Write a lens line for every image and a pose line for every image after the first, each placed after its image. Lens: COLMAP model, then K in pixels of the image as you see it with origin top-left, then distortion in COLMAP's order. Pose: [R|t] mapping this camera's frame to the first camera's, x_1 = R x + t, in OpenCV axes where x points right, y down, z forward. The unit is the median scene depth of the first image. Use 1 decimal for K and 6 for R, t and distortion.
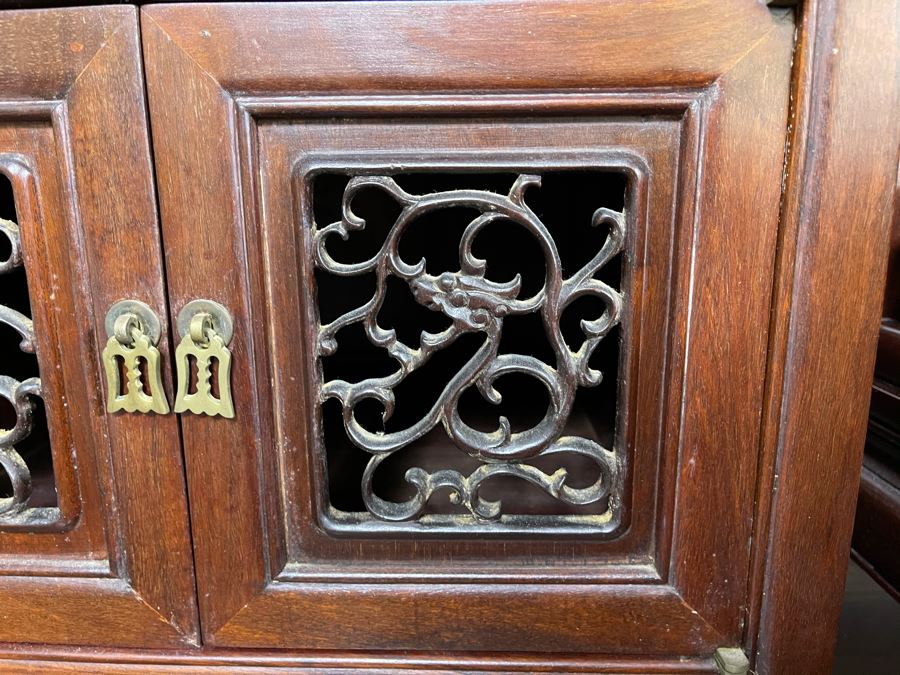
lens RADIAL K [[682.9, 0, 450.0], [0, 682.9, 337.5], [0, 0, 1]] dist [0.058291, -0.083870]
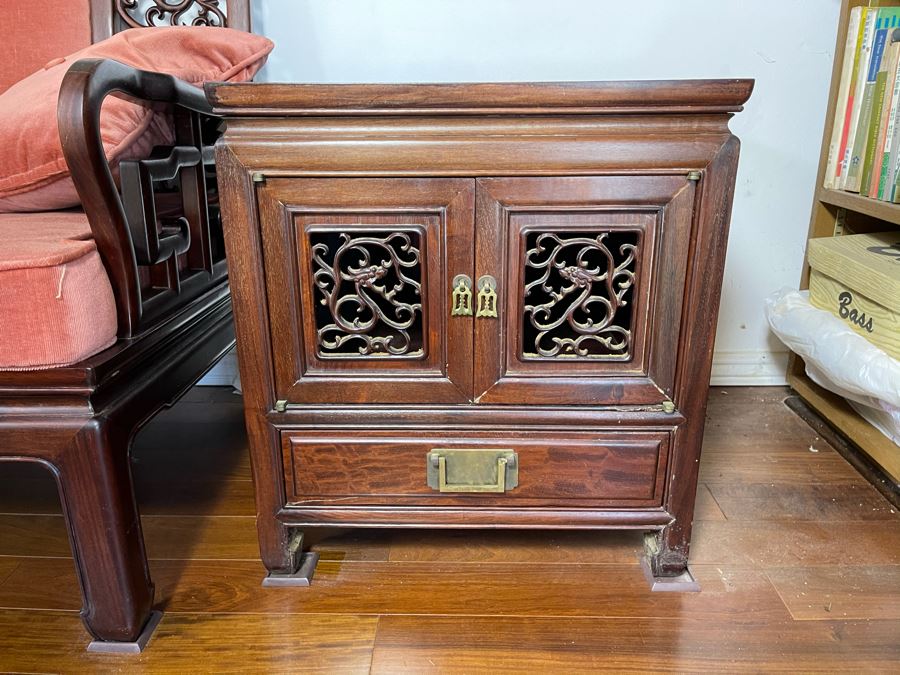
lens RADIAL K [[682.9, 0, 450.0], [0, 682.9, 337.5], [0, 0, 1]] dist [0.058291, -0.083870]
pose [[0.999982, -0.000824, 0.005860, -0.512634], [0.000001, 0.990258, 0.139244, -0.194357], [-0.005917, -0.139241, 0.990241, -1.768153]]
